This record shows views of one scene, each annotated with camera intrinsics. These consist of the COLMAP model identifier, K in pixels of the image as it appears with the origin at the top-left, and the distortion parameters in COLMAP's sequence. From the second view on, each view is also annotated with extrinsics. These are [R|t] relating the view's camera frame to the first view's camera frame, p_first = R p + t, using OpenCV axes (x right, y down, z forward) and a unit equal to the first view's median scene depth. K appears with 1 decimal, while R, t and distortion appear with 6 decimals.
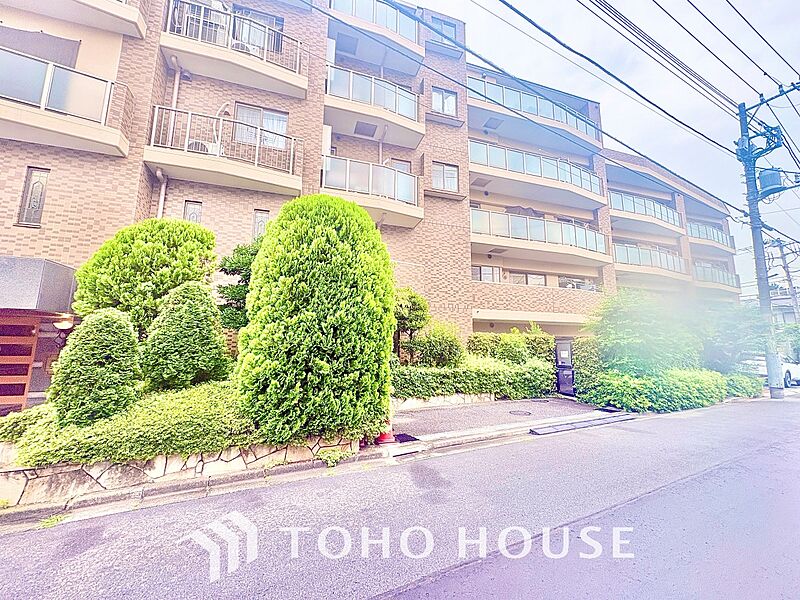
lens RADIAL K [[319.5, 0, 400.0], [0, 319.5, 300.0], [0, 0, 1]] dist [0.002710, -0.000161]
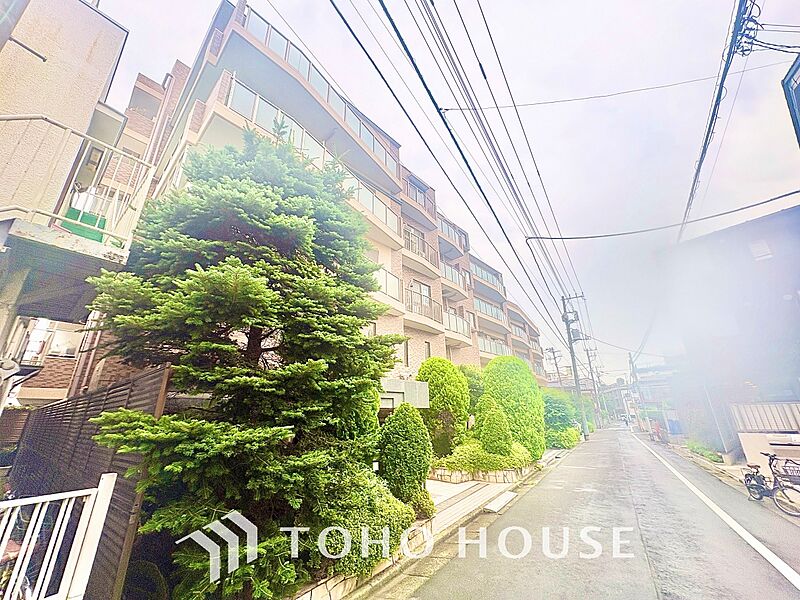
lens RADIAL K [[319.5, 0, 400.0], [0, 319.5, 300.0], [0, 0, 1]] dist [0.002710, -0.000161]
pose [[0.871659, 0.145635, 0.467976, -1.413172], [-0.050241, 0.976353, -0.210263, -0.125793], [-0.487531, 0.159766, 0.858364, -0.485166]]
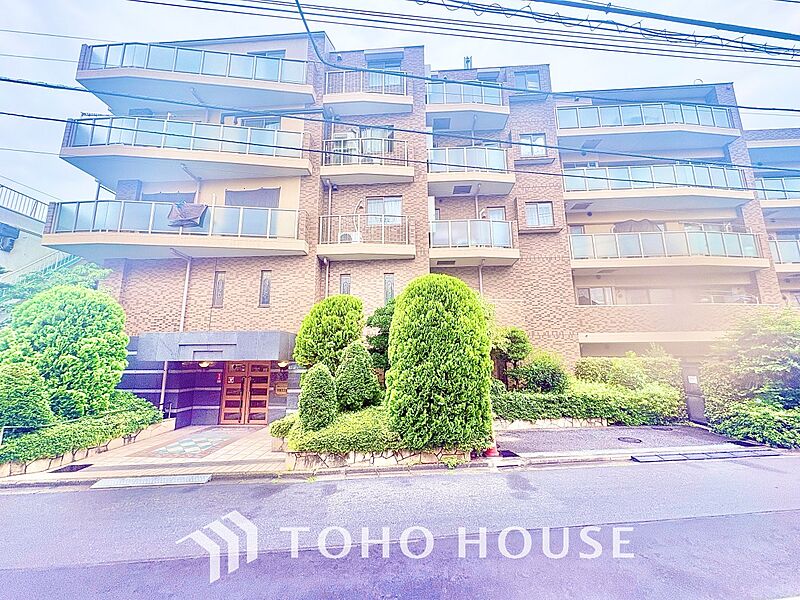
lens RADIAL K [[319.5, 0, 400.0], [0, 319.5, 300.0], [0, 0, 1]] dist [0.002710, -0.000161]
pose [[0.933794, -0.080562, -0.348625, 0.072652], [0.069195, 0.996590, -0.044958, -0.103210], [0.351058, 0.017858, 0.936184, -0.241453]]
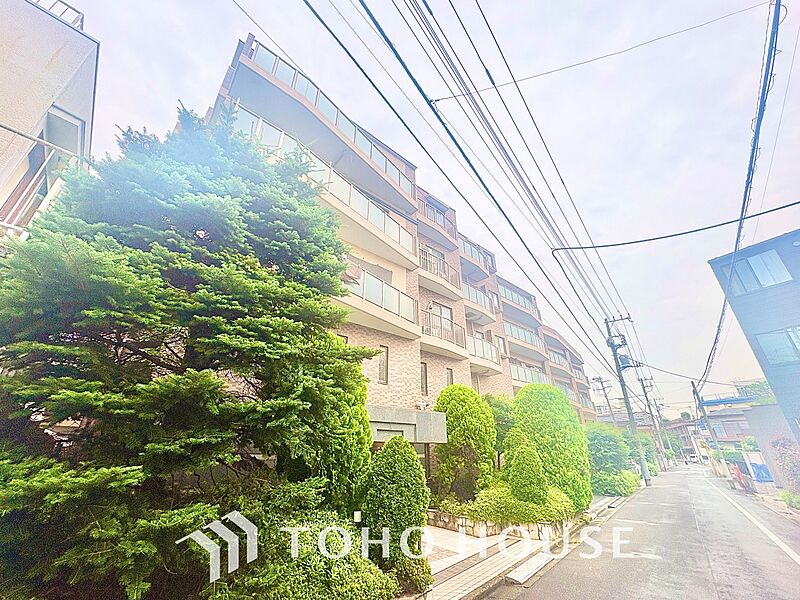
lens RADIAL K [[319.5, 0, 400.0], [0, 319.5, 300.0], [0, 0, 1]] dist [0.002710, -0.000161]
pose [[0.919734, 0.162008, 0.357550, -1.288028], [-0.053362, 0.954006, -0.295000, -0.118205], [-0.388898, 0.252242, 0.886077, -0.432763]]
